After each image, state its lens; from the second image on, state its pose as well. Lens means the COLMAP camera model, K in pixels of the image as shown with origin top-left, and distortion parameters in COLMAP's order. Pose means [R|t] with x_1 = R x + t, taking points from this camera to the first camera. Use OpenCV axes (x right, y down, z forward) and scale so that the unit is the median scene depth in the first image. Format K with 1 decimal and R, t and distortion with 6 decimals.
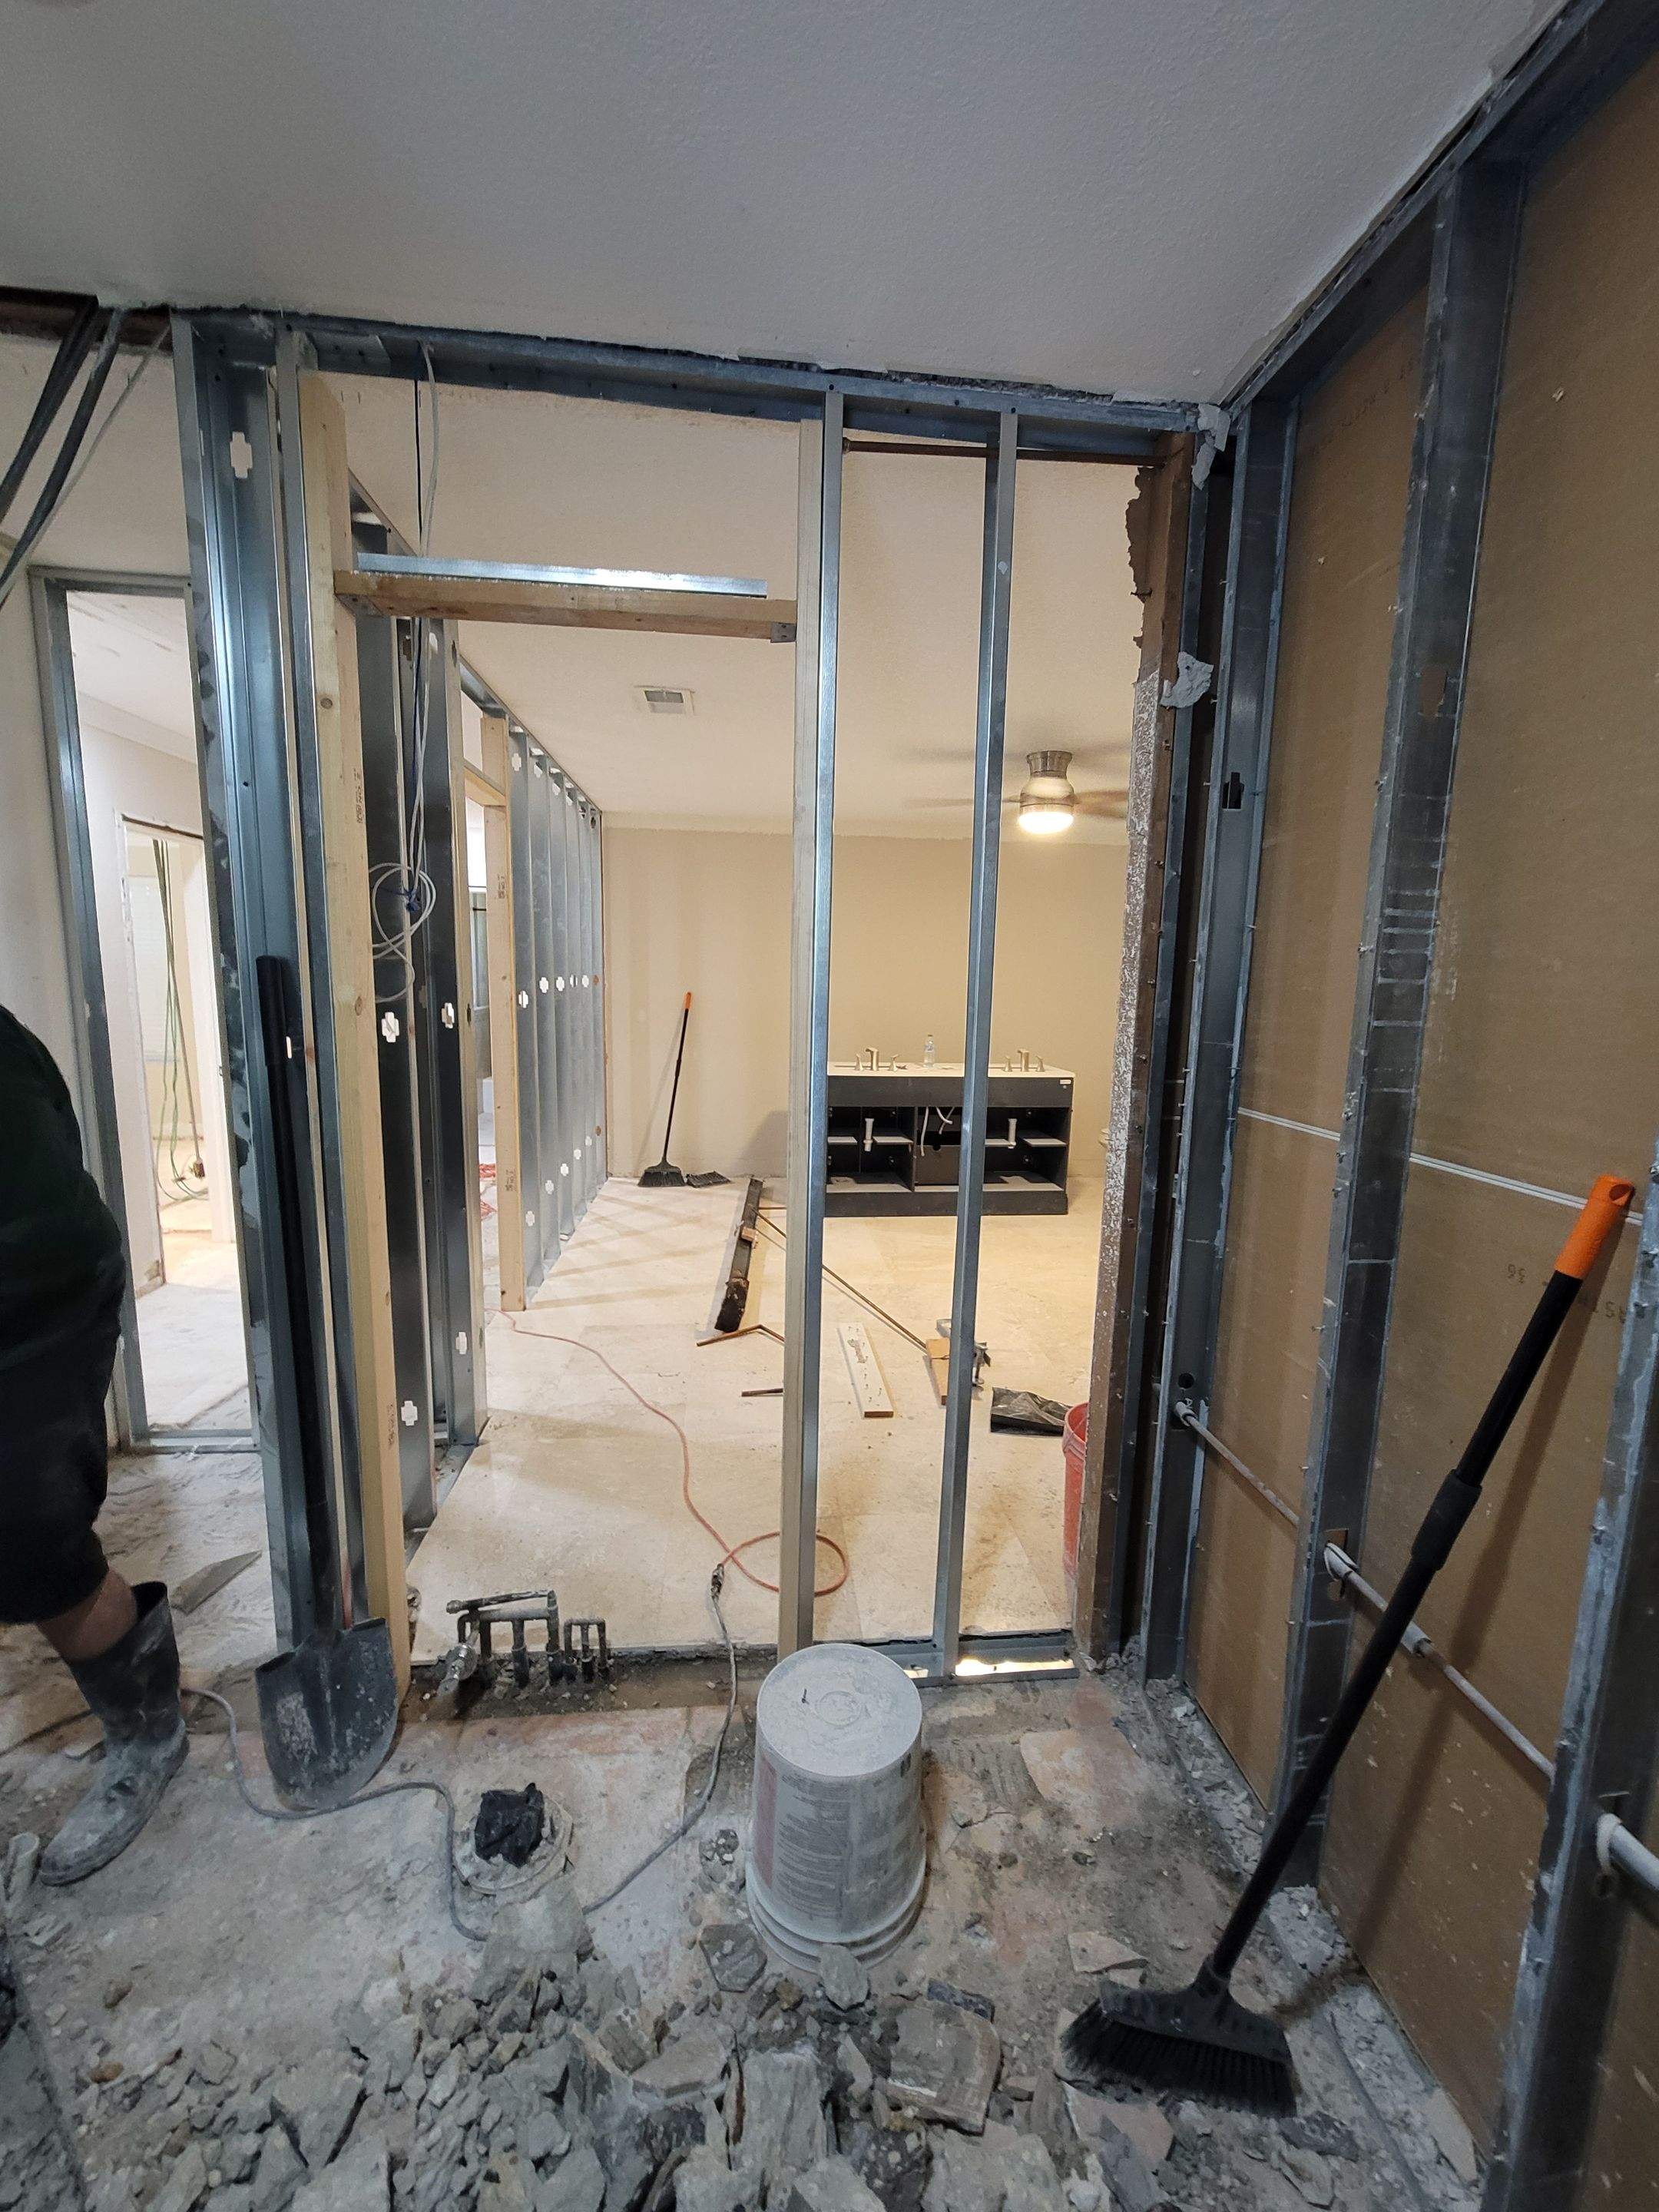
lens RADIAL K [[900.7, 0, 824.5], [0, 900.7, 1105.3], [0, 0, 1]] dist [0.001003, -0.000283]
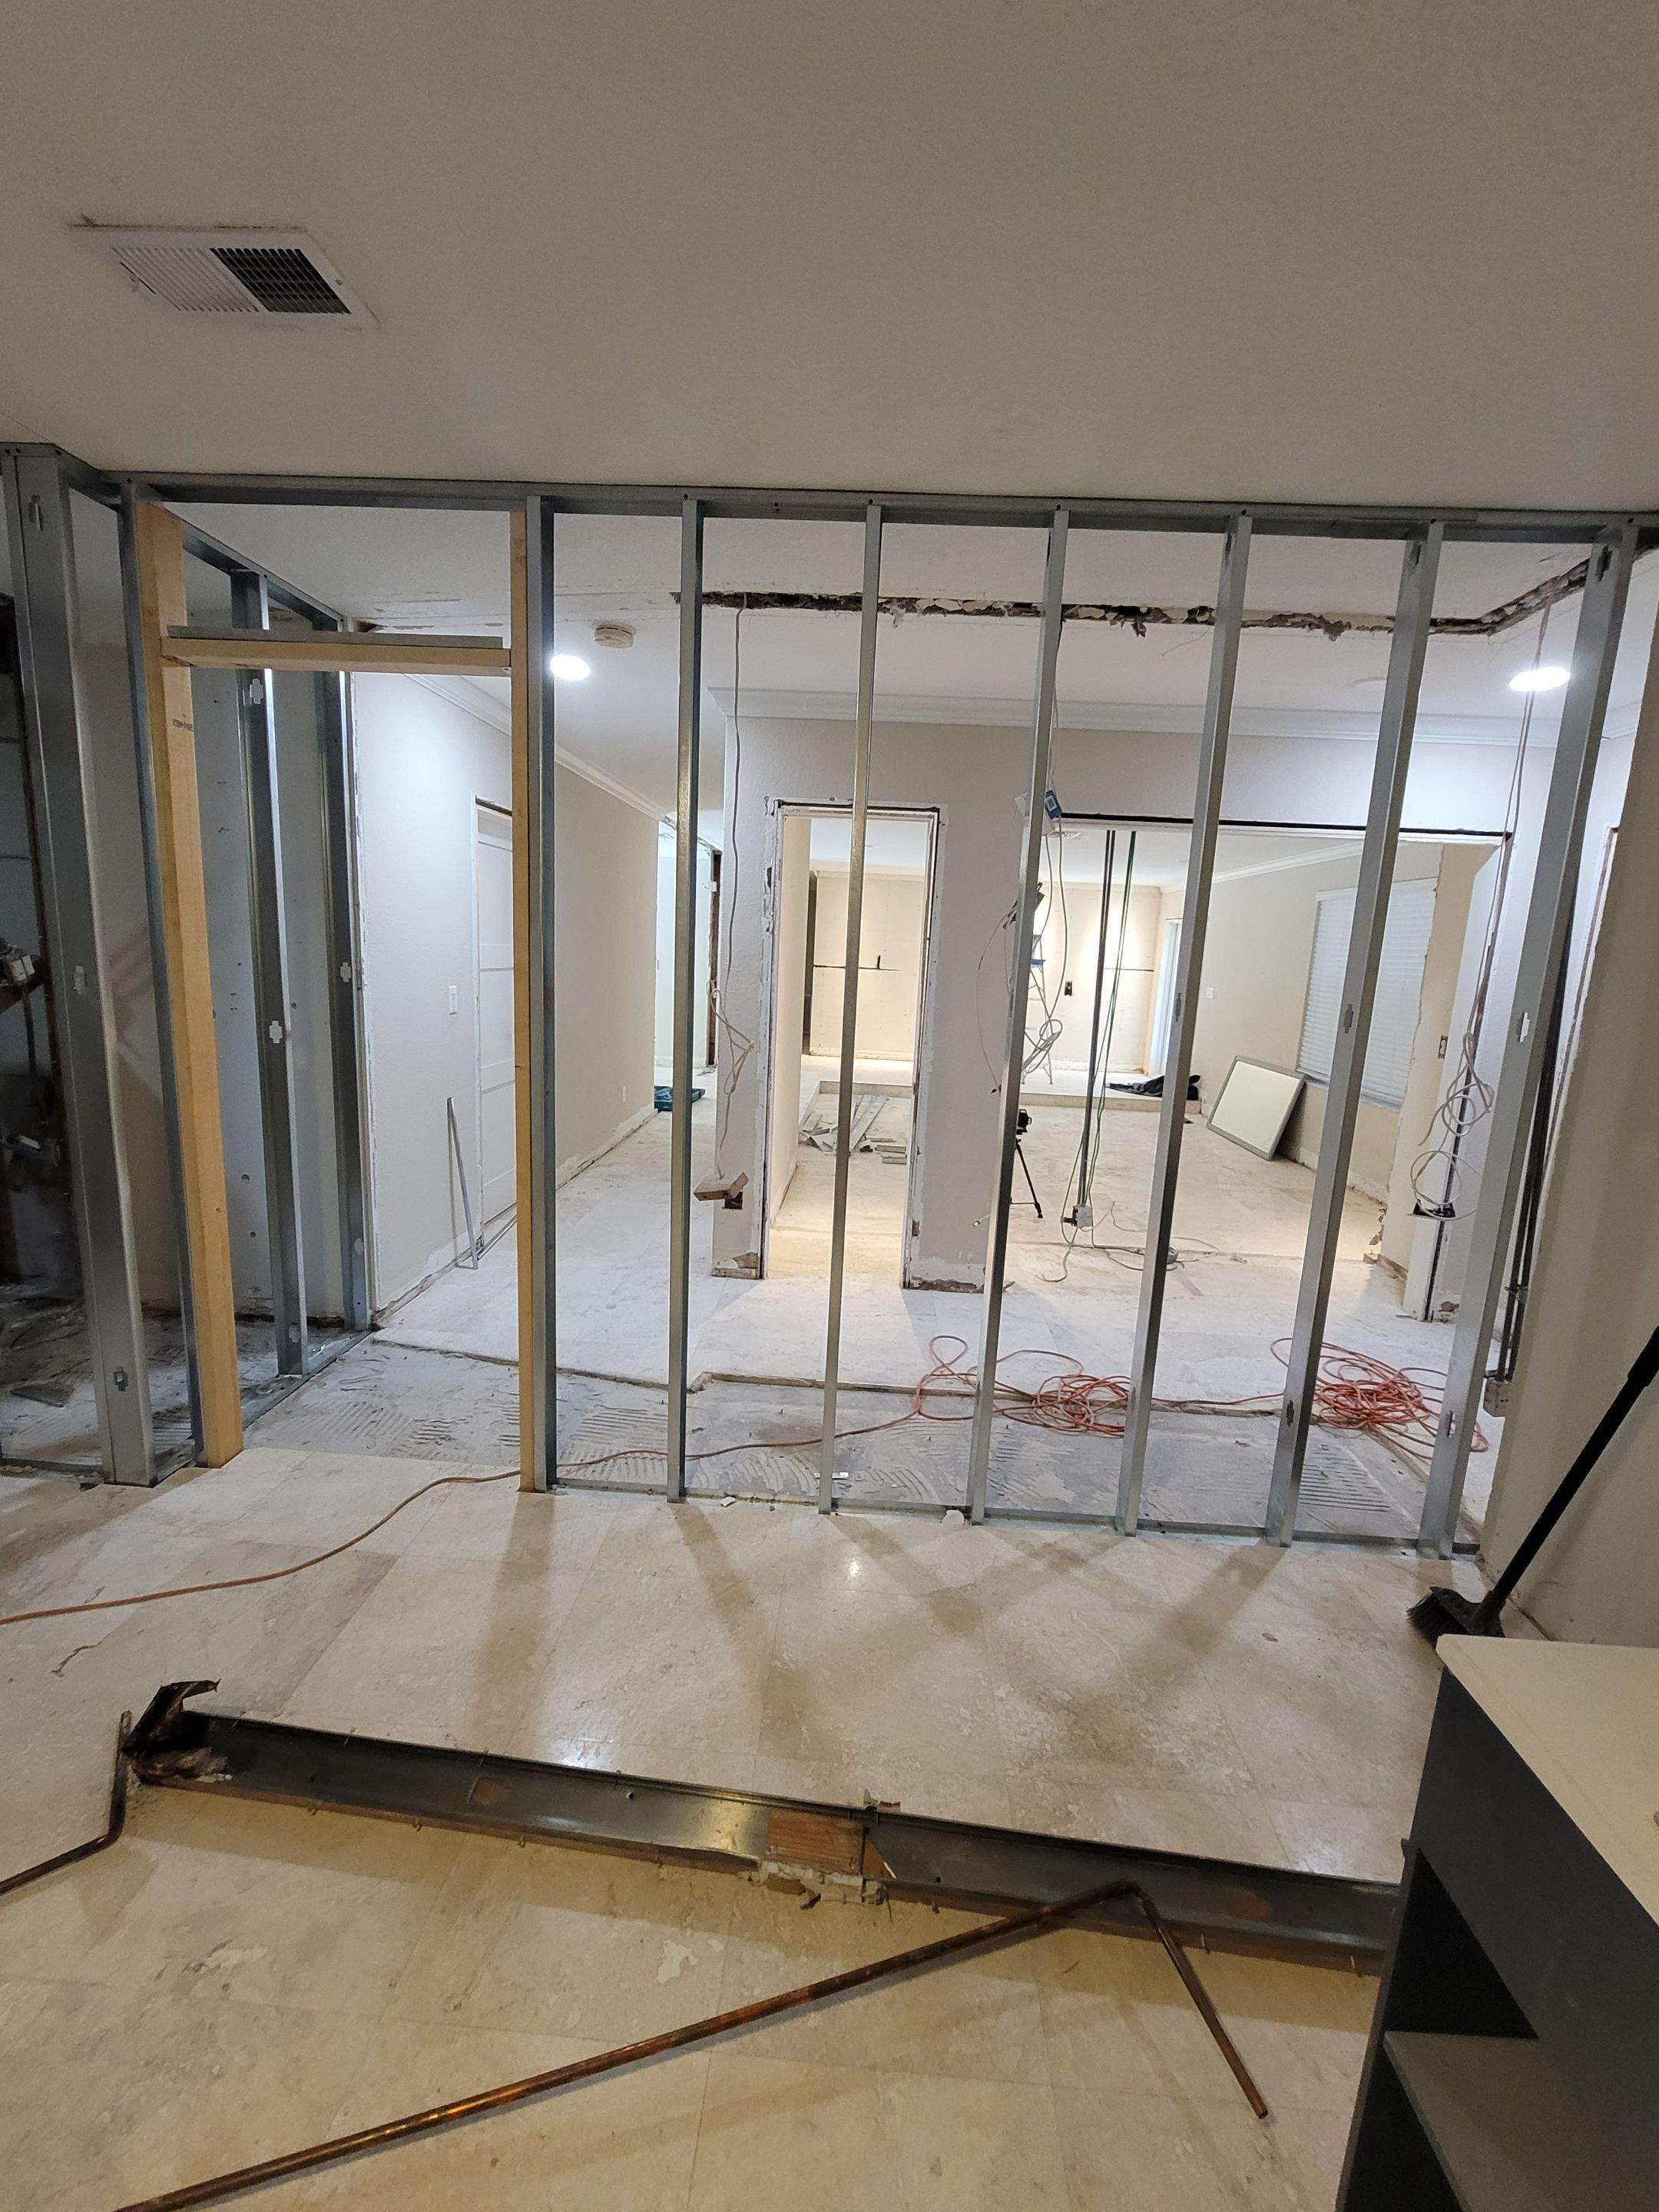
lens RADIAL K [[900.7, 0, 824.5], [0, 900.7, 1105.3], [0, 0, 1]] dist [0.001003, -0.000283]
pose [[-0.145717, 0.145540, -0.978562, 0.274079], [-0.197081, 0.965025, 0.172874, -0.235072], [0.969498, 0.218047, -0.111938, 1.589551]]
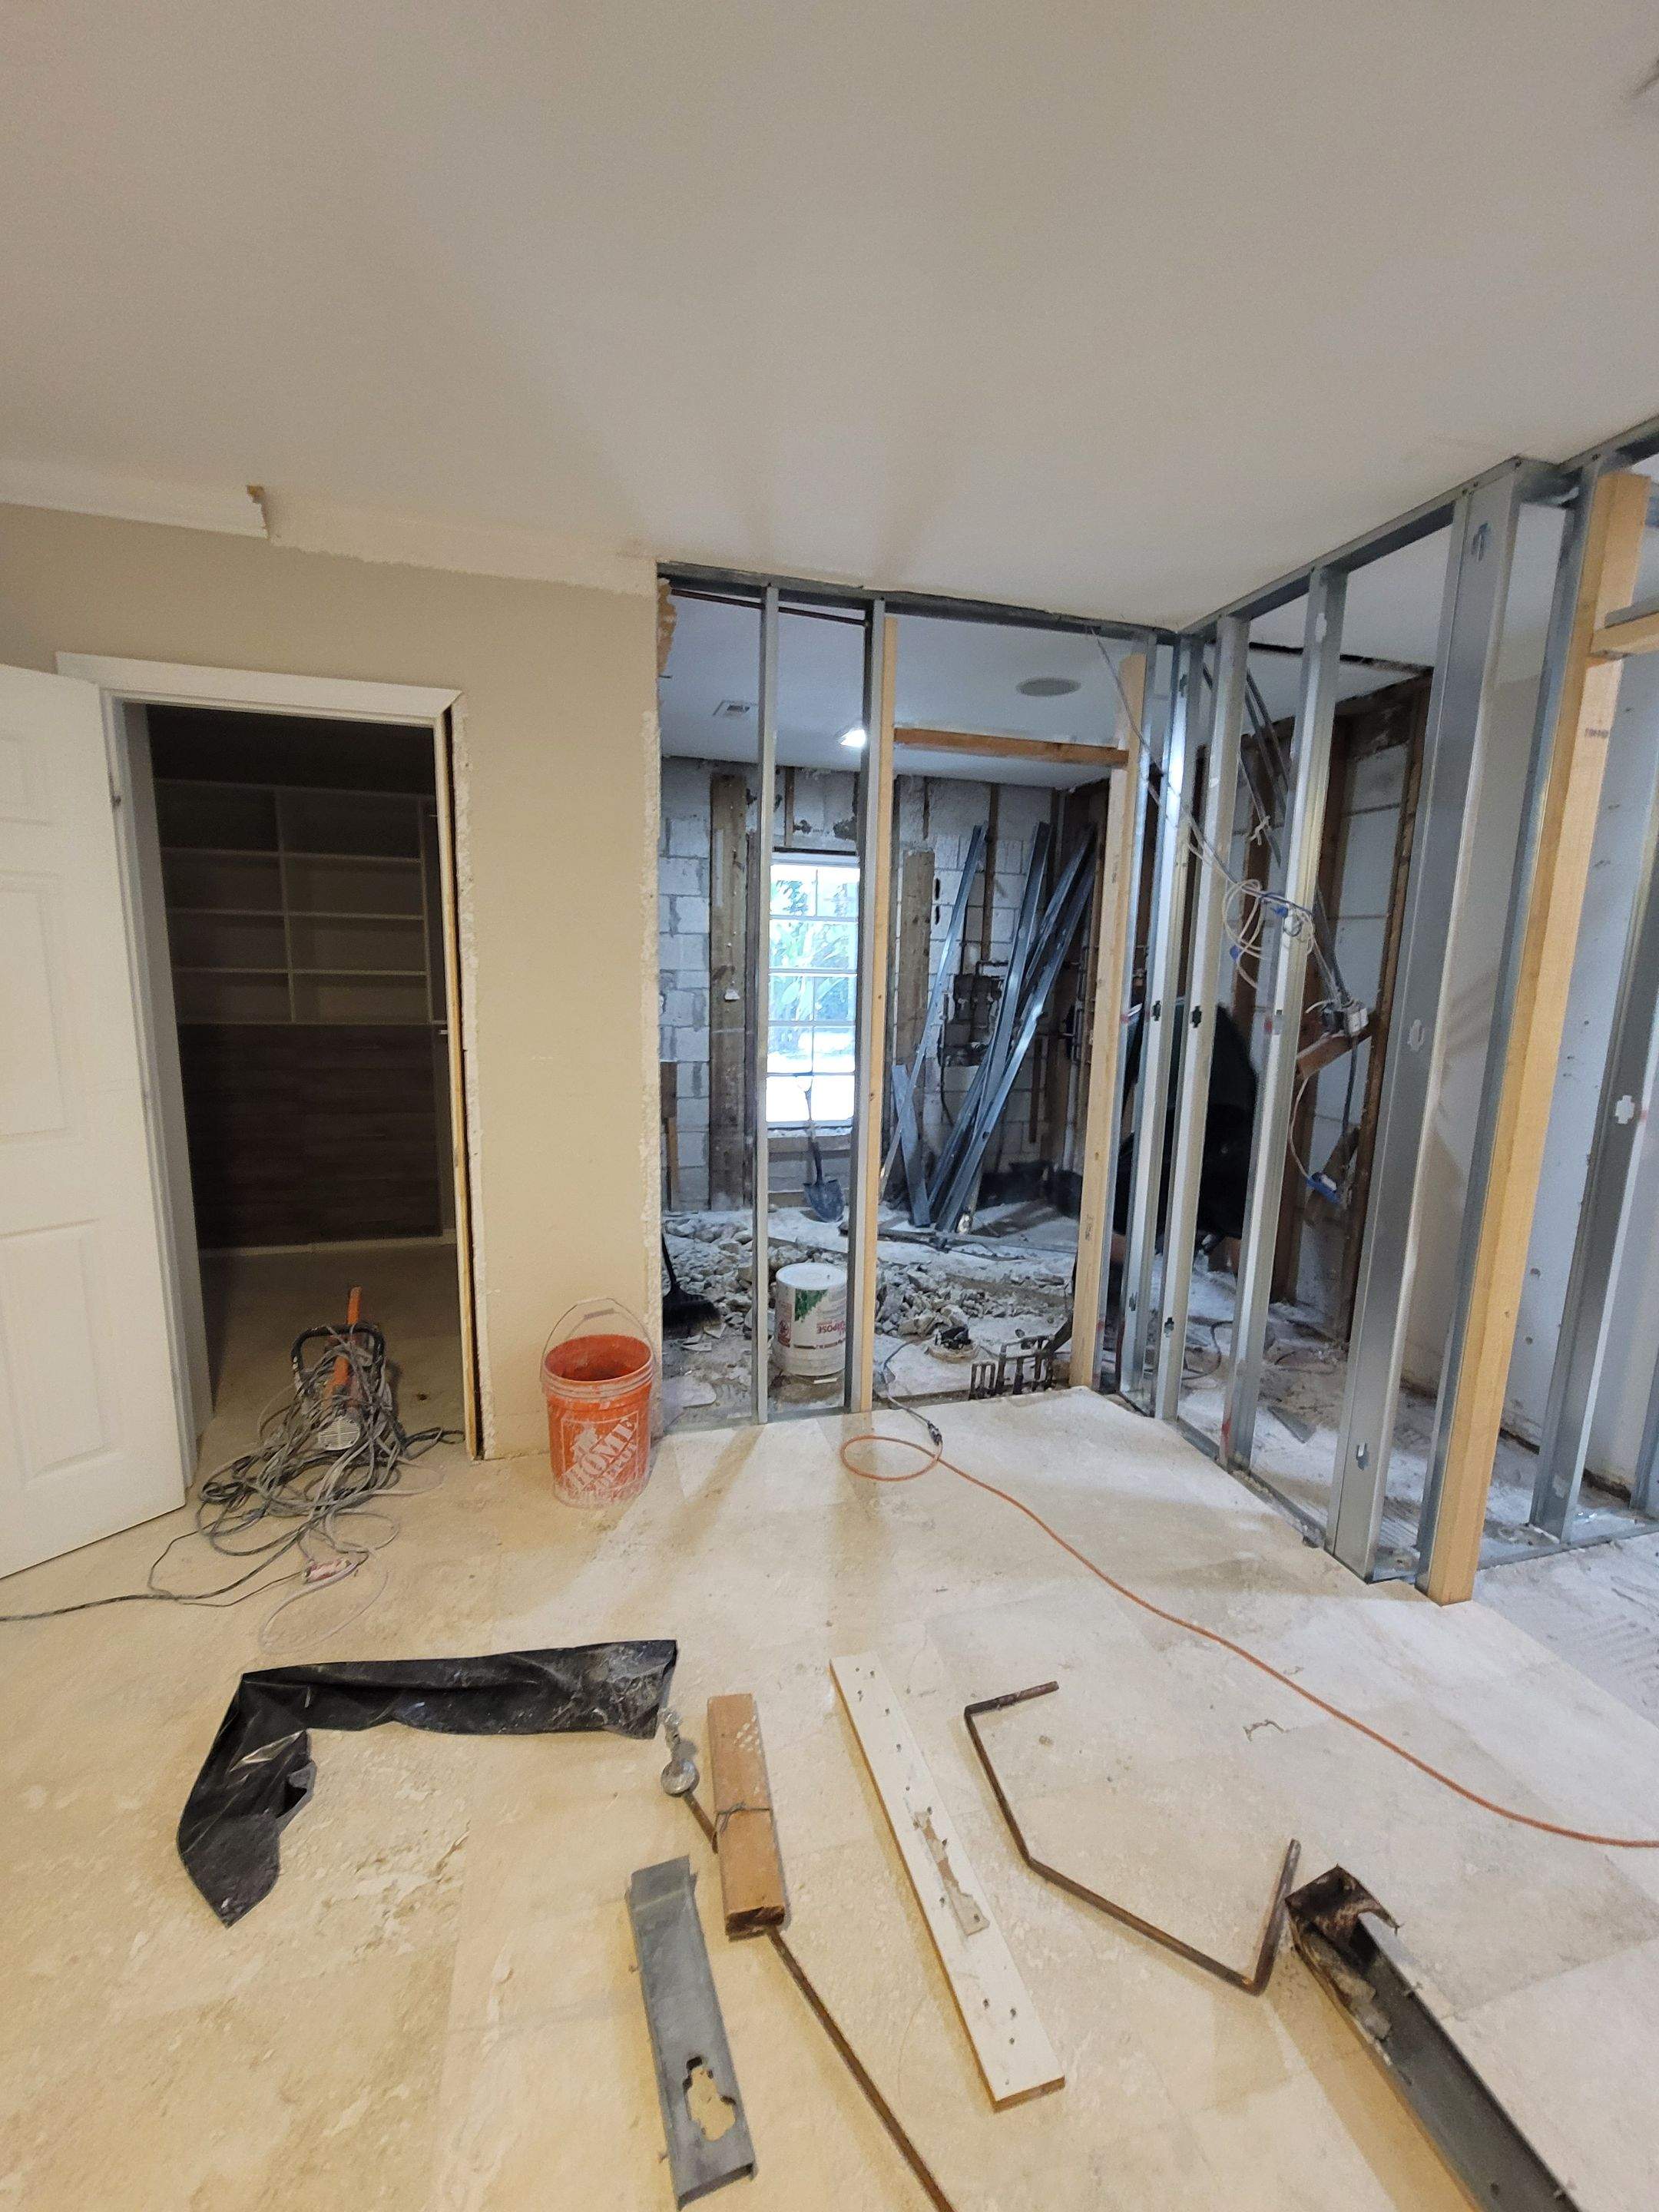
lens RADIAL K [[900.7, 0, 824.5], [0, 900.7, 1105.3], [0, 0, 1]] dist [0.001003, -0.000283]
pose [[-0.983581, -0.014654, -0.179873, 0.199163], [-0.069594, 0.950406, 0.303127, -0.213318], [0.166510, 0.310668, -0.935821, 1.487127]]
